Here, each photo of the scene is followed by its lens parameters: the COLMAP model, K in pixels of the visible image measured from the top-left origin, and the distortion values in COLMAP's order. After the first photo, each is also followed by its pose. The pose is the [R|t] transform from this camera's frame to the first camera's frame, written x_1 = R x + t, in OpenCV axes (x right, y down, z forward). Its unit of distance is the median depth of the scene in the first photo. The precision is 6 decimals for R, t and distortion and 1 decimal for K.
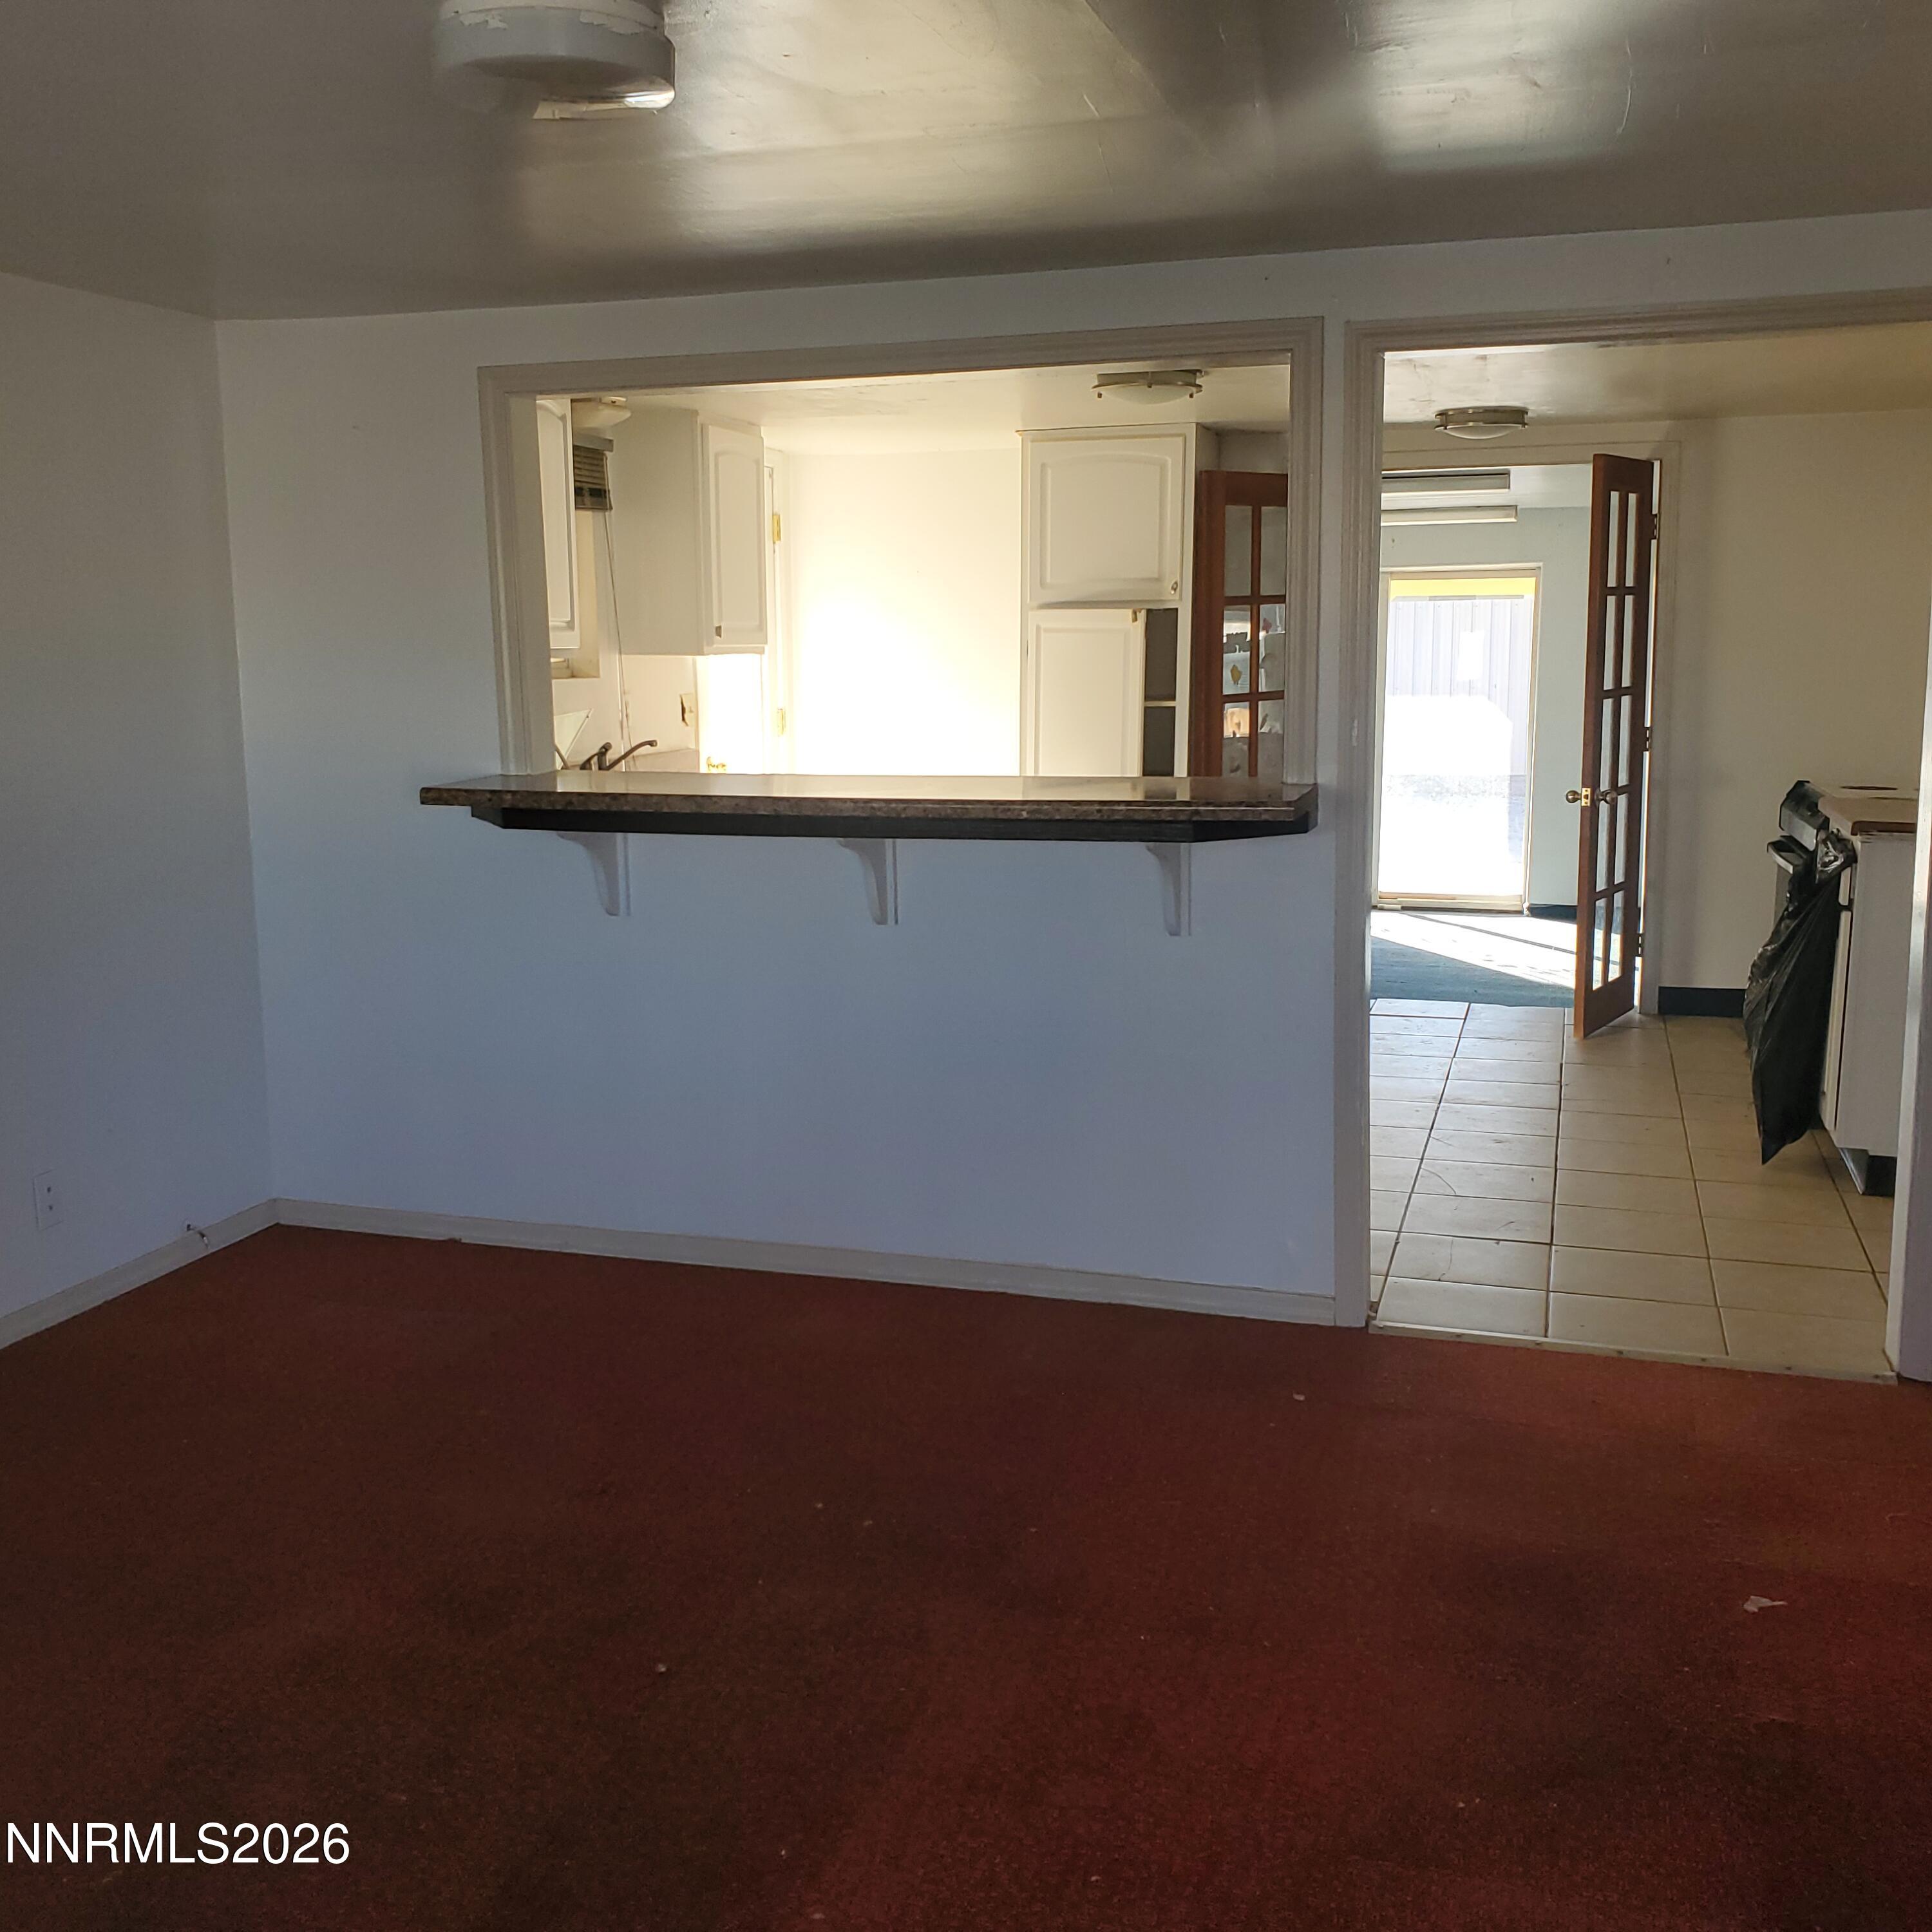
lens RADIAL K [[2056.5, 0, 966.0], [0, 2056.5, 966.0], [0, 0, 1]] dist [0.190064, -0.008360]
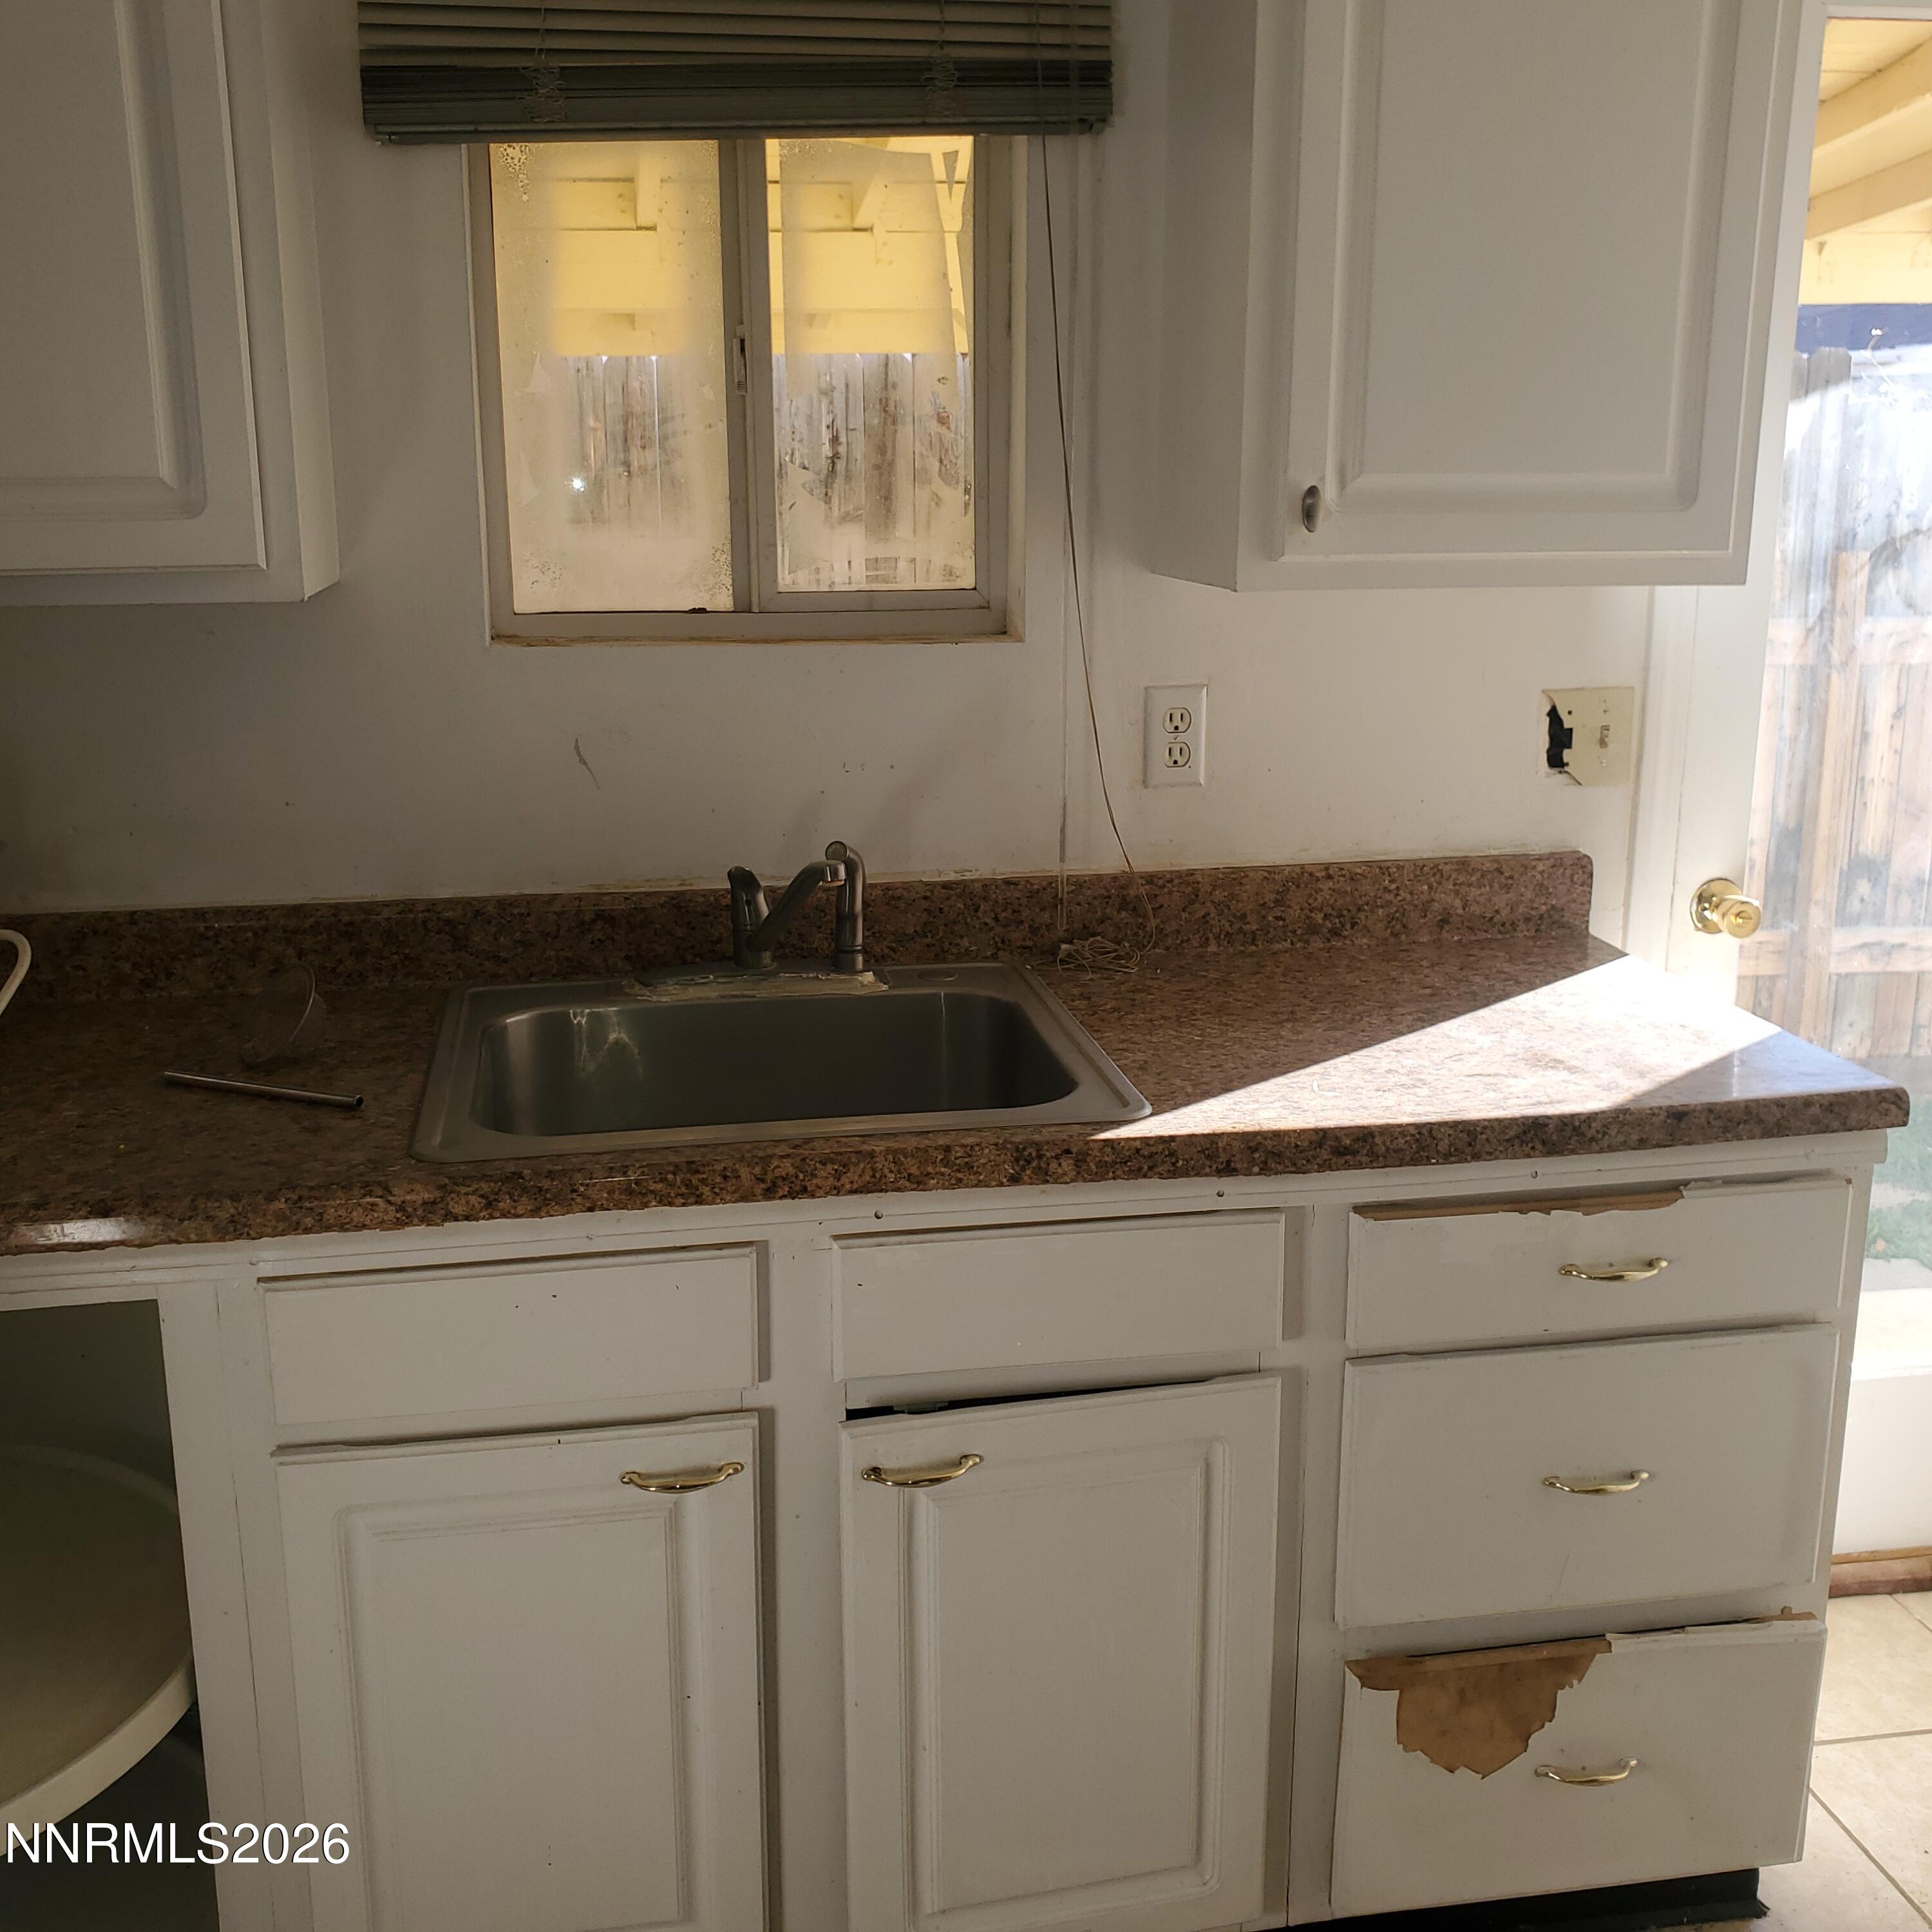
lens RADIAL K [[2056.5, 0, 966.0], [0, 2056.5, 966.0], [0, 0, 1]] dist [0.190064, -0.008360]
pose [[0.445269, 0.210936, -0.870196, 0.132710], [-0.143885, 0.976082, 0.162979, -0.139119], [0.883761, 0.052639, 0.464969, 0.821142]]
